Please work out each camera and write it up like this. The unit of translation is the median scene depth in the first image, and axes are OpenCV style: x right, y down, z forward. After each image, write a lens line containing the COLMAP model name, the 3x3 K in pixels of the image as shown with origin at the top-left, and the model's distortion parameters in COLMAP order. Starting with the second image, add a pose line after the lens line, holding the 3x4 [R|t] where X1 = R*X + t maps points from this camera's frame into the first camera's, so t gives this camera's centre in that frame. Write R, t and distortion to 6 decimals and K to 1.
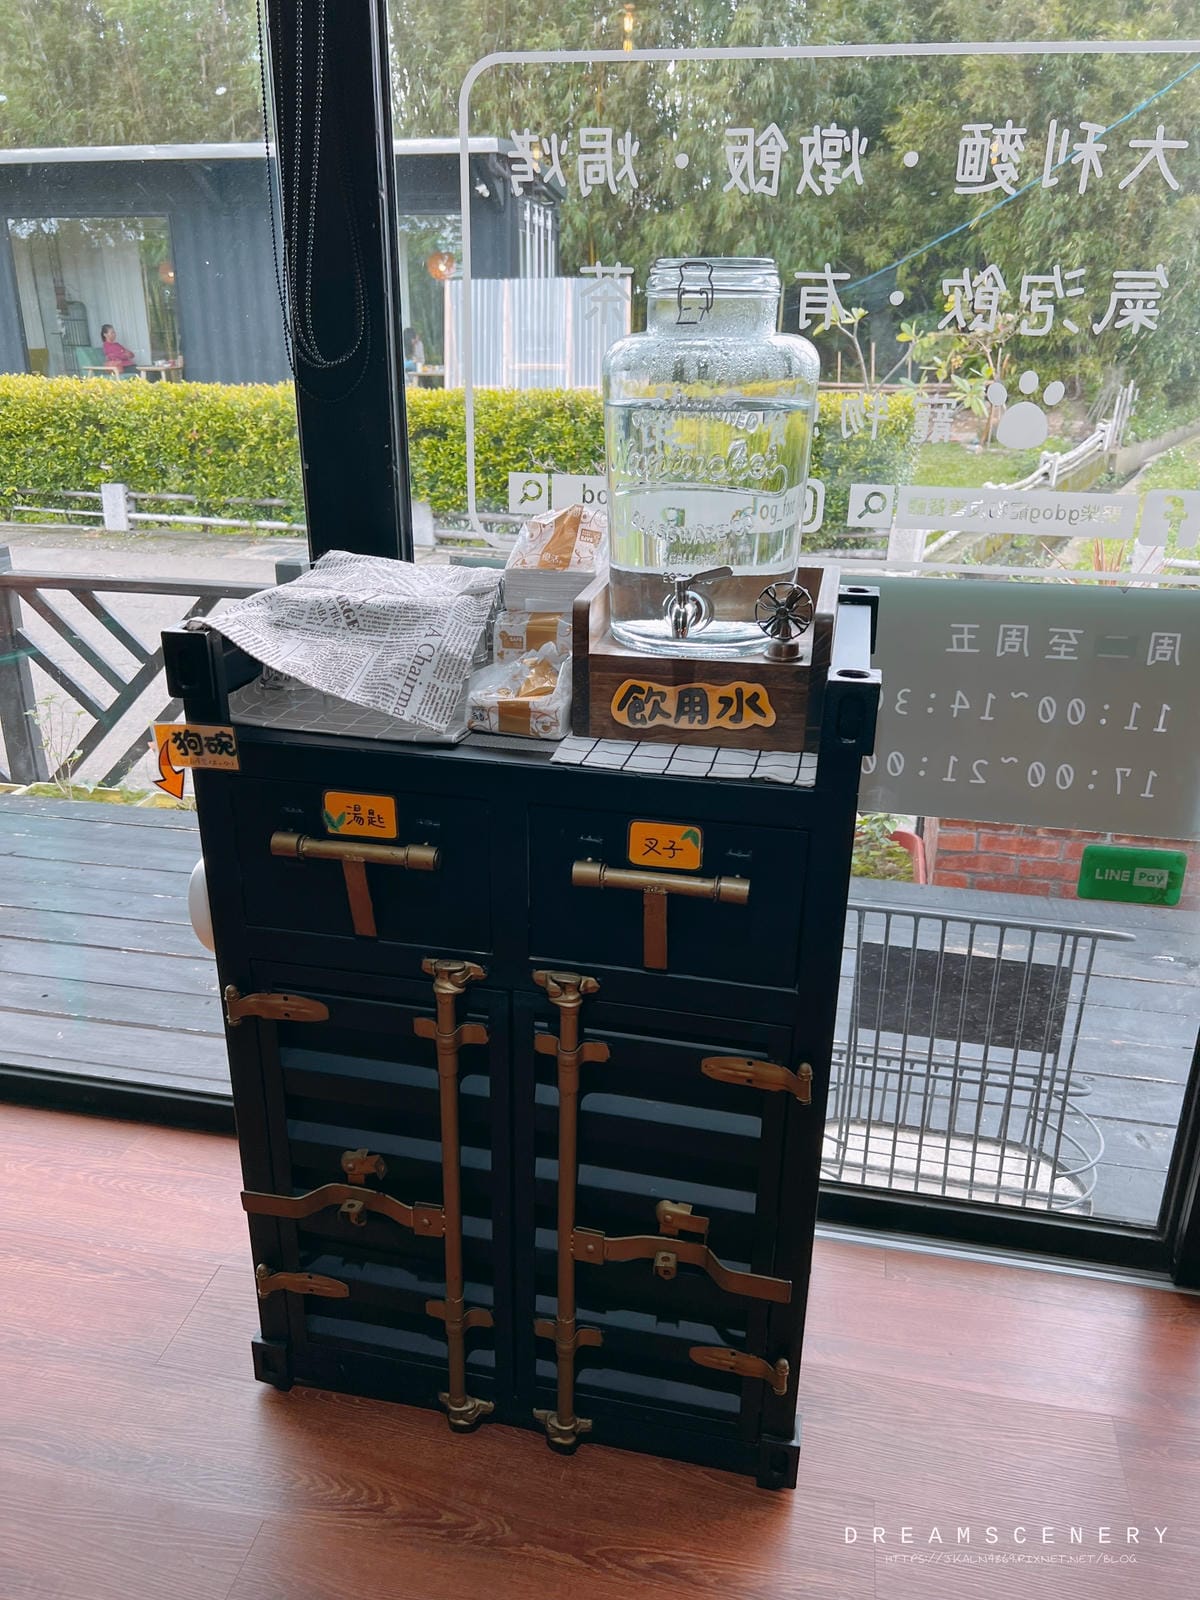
lens RADIAL K [[1168.8, 0, 600.0], [0, 1168.8, 800.0], [0, 0, 1]] dist [0.002774, 0.001513]
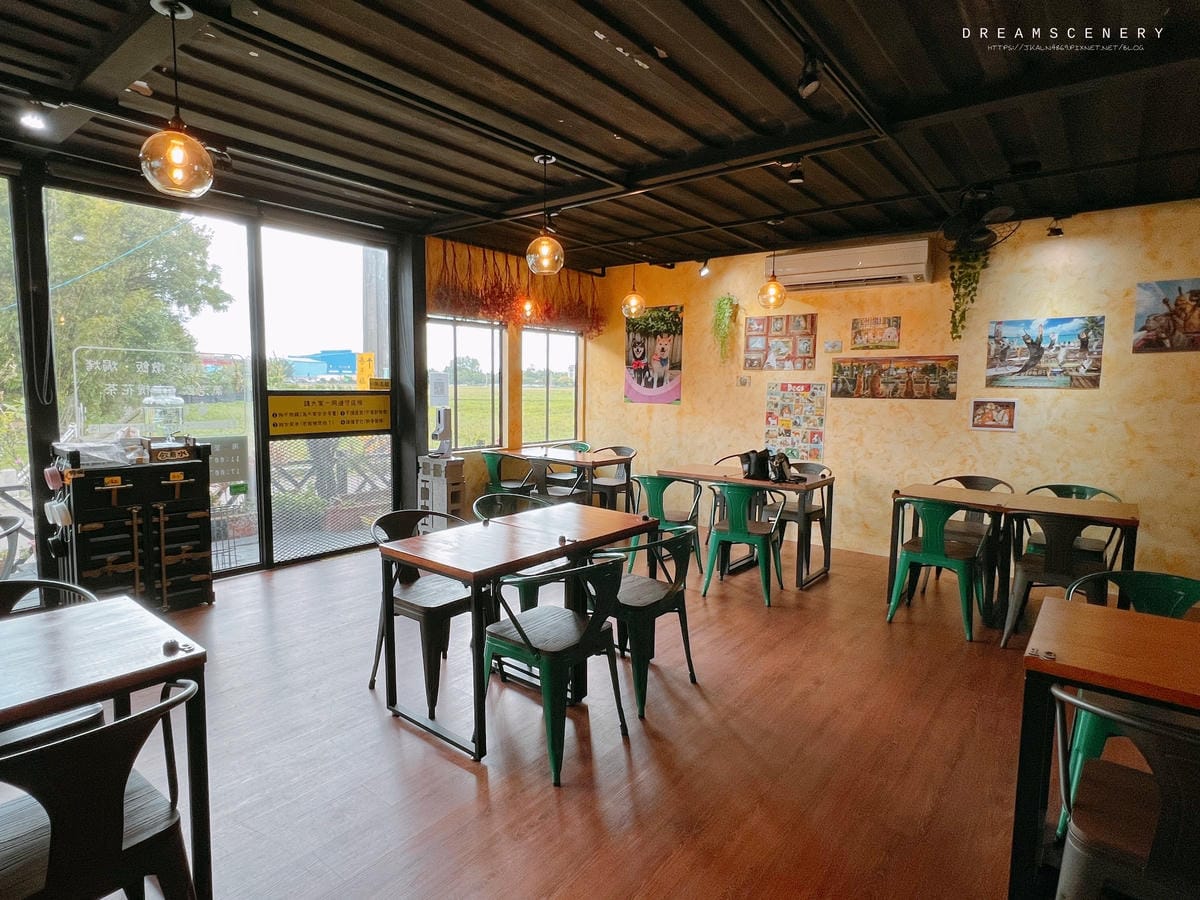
lens RADIAL K [[649.7, 0, 600.0], [0, 649.7, 450.0], [0, 0, 1]] dist [-0.001700, -0.000657]
pose [[0.436840, -0.094040, 0.894610, -1.893296], [0.325778, 0.943547, -0.059894, 0.789658], [-0.838475, 0.317609, 0.442815, -2.269129]]
